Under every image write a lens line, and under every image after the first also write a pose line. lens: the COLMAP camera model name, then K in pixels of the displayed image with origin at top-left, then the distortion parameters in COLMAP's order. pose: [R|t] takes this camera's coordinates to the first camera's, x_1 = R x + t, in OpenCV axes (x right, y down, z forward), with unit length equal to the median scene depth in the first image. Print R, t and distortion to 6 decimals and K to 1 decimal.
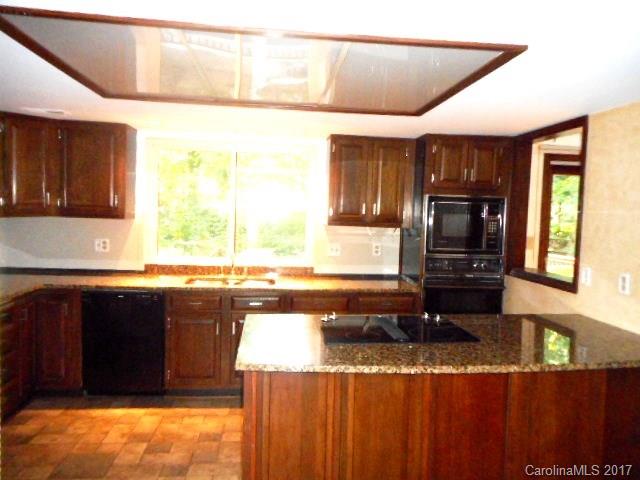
lens RADIAL K [[477.7, 0, 321.4], [0, 477.7, 238.8], [0, 0, 1]] dist [0.001692, 0.001171]
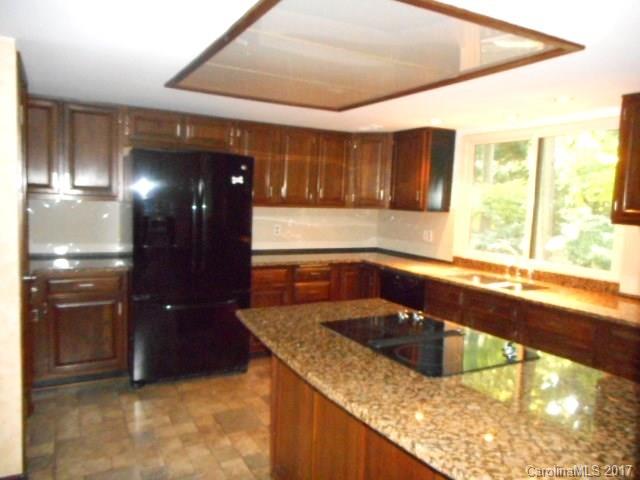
lens RADIAL K [[477.7, 0, 320.0], [0, 477.7, 241.1], [0, 0, 1]] dist [0.001692, 0.001171]
pose [[0.387765, 0.065149, -0.919453, 0.496449], [-0.070649, 0.996665, 0.040824, -0.002342], [0.919047, 0.049128, 0.391075, 0.307564]]
